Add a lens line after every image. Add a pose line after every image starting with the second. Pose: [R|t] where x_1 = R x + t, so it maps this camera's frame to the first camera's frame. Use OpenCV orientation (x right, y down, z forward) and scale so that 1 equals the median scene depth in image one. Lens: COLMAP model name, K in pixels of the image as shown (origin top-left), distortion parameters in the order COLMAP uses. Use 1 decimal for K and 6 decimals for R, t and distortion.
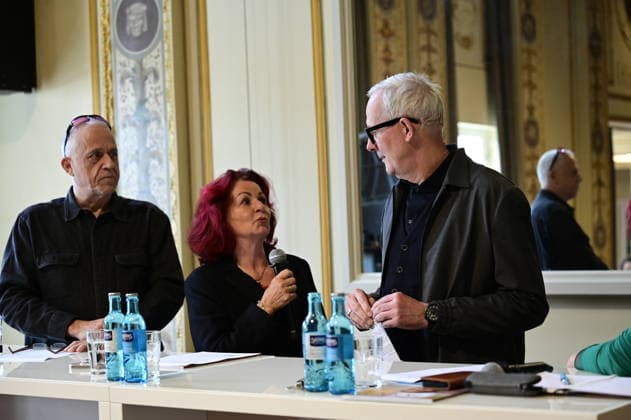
lens RADIAL K [[1305.2, 0, 314.1], [0, 1305.2, 212.1], [0, 0, 1]] dist [-0.005920, 0.000000]
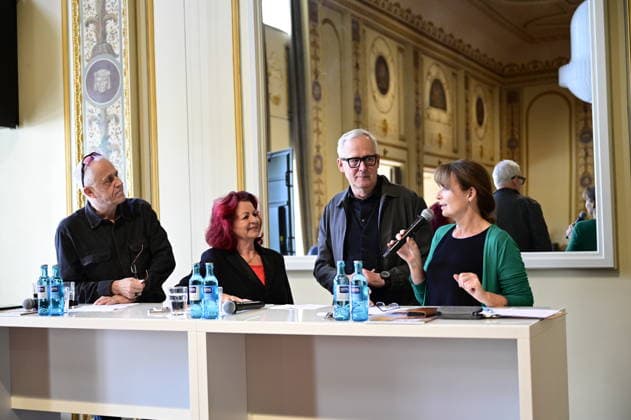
lens RADIAL K [[960.2, 0, 314.9], [0, 960.2, 208.9], [0, 0, 1]] dist [-0.004205, 0.000000]
pose [[0.976145, 0.013305, 0.216710, -0.135132], [-0.010858, 0.999863, -0.012477, 0.004968], [-0.216846, 0.009826, 0.976156, -0.085873]]
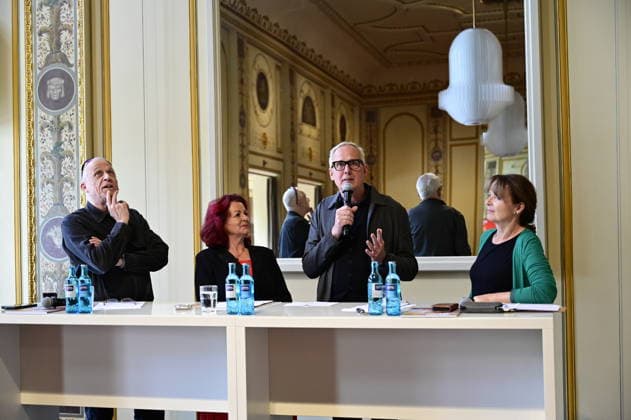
lens RADIAL K [[918.4, 0, 313.3], [0, 918.4, 209.4], [0, 0, 1]] dist [-0.020997, 0.000000]
pose [[0.921797, 0.030084, 0.386505, -0.266422], [-0.022341, 0.999450, -0.024510, 0.009529], [-0.387030, 0.013958, 0.921962, -0.078364]]
